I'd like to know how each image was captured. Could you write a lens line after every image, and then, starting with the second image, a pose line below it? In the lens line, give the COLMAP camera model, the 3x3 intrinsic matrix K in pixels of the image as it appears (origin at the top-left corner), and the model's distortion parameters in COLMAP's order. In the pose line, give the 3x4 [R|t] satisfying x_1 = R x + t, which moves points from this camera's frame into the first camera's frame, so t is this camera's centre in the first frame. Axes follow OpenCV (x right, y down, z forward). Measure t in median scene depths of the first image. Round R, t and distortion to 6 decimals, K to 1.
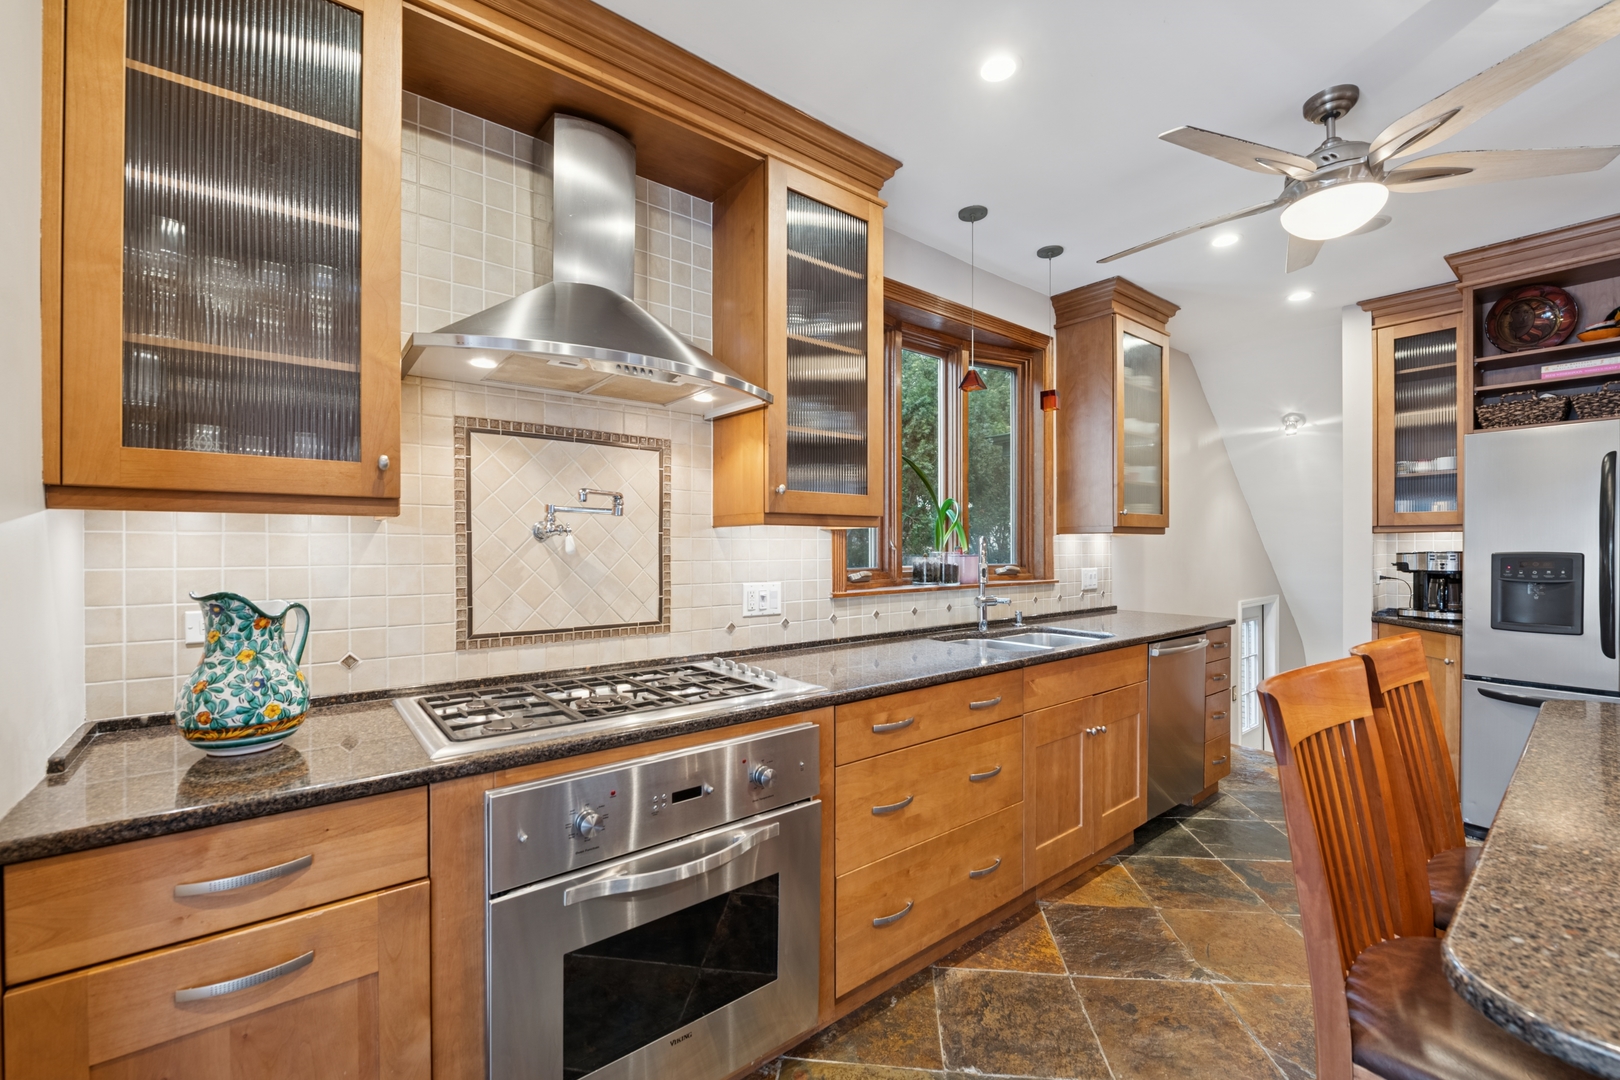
lens RADIAL K [[680.4, 0, 812.0], [0, 680.4, 555.0], [0, 0, 1]] dist [-0.002699, -0.000707]
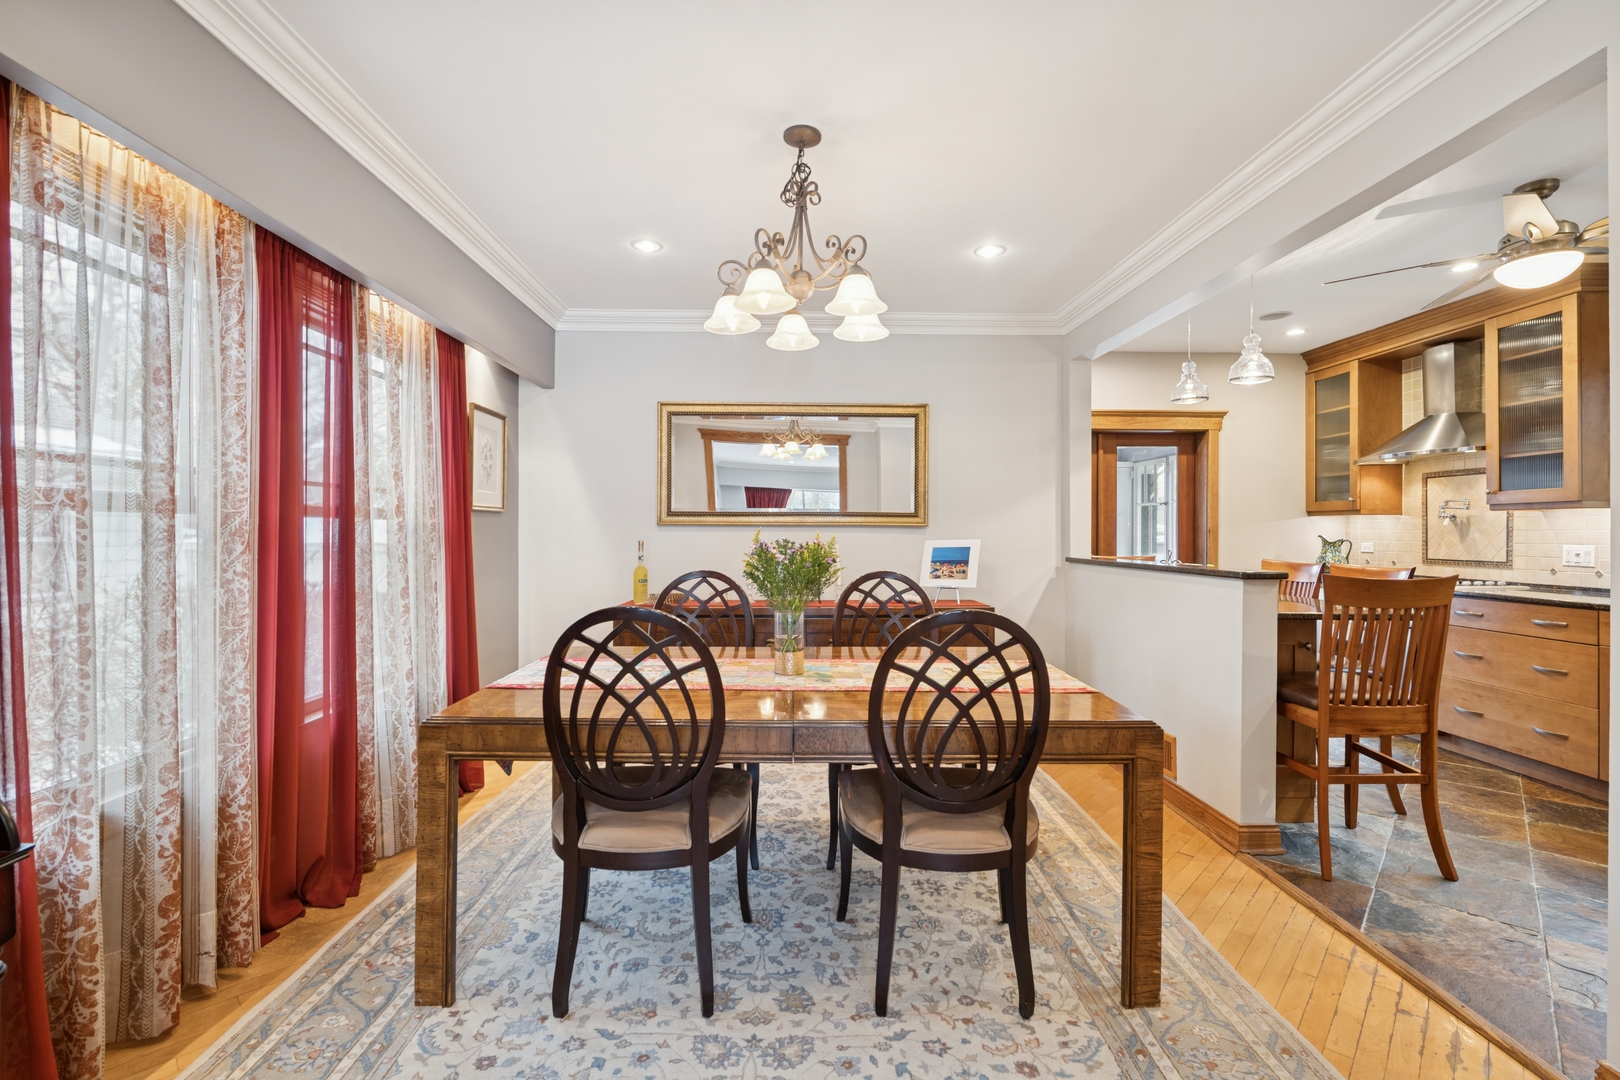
lens RADIAL K [[707.3, 0, 810.0], [0, 707.3, 540.0], [0, 0, 1]] dist [-0.000671, -0.000162]
pose [[-0.618665, 0.000304, -0.785655, 2.687209], [-0.024423, 0.999509, 0.019619, 0.047871], [0.785275, 0.031326, -0.618354, 0.739520]]
